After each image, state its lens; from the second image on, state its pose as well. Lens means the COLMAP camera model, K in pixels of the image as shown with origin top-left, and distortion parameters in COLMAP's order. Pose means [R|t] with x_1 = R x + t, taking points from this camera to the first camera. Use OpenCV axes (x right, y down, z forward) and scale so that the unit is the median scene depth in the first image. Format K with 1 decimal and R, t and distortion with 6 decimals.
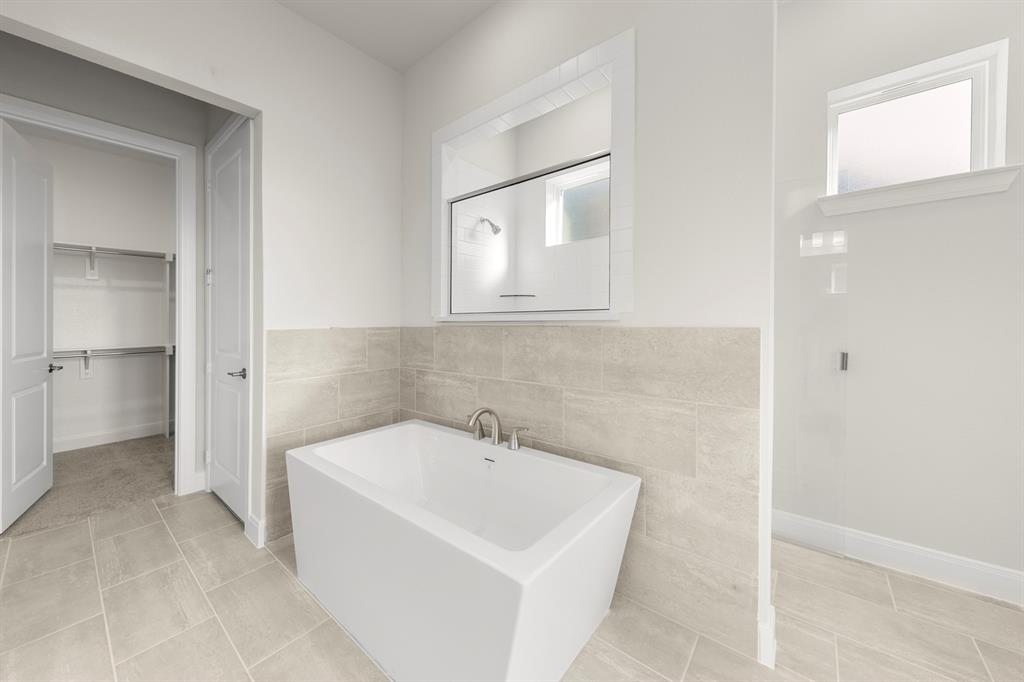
lens RADIAL K [[368.6, 0, 511.0], [0, 368.6, 319.2], [0, 0, 1]] dist [0.000267, -0.000049]
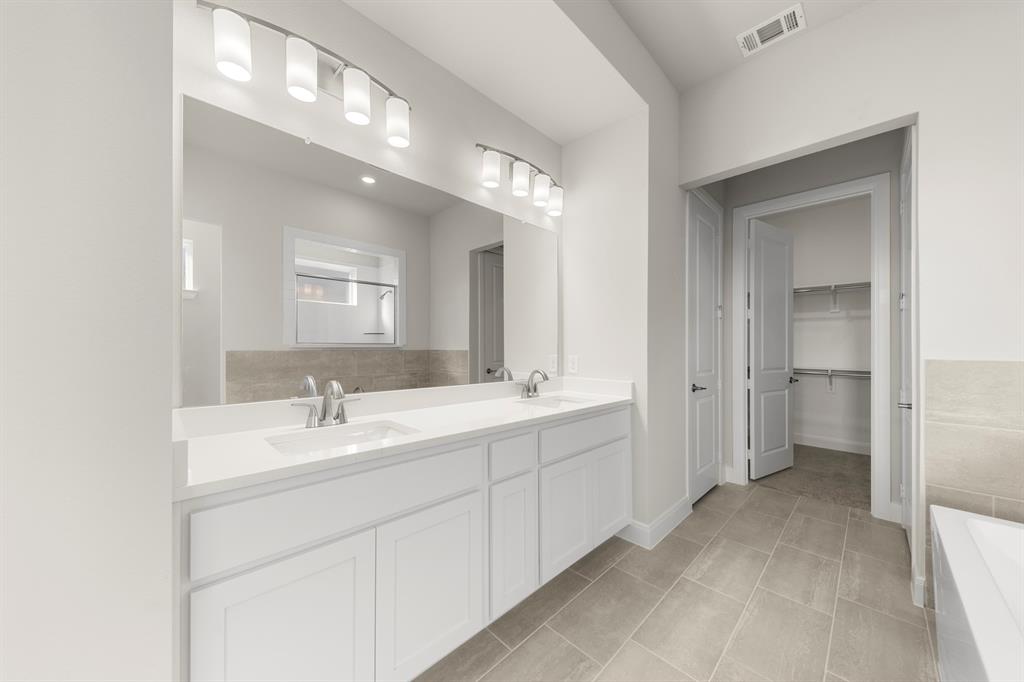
lens RADIAL K [[363.0, 0, 512.0], [0, 363.0, 341.0], [0, 0, 1]] dist [-0.000348, -0.000062]
pose [[-0.101571, -0.001957, -0.994826, 0.246747], [-0.006970, 0.999975, -0.001256, -0.005480], [0.994804, 0.006807, -0.101582, 0.102992]]
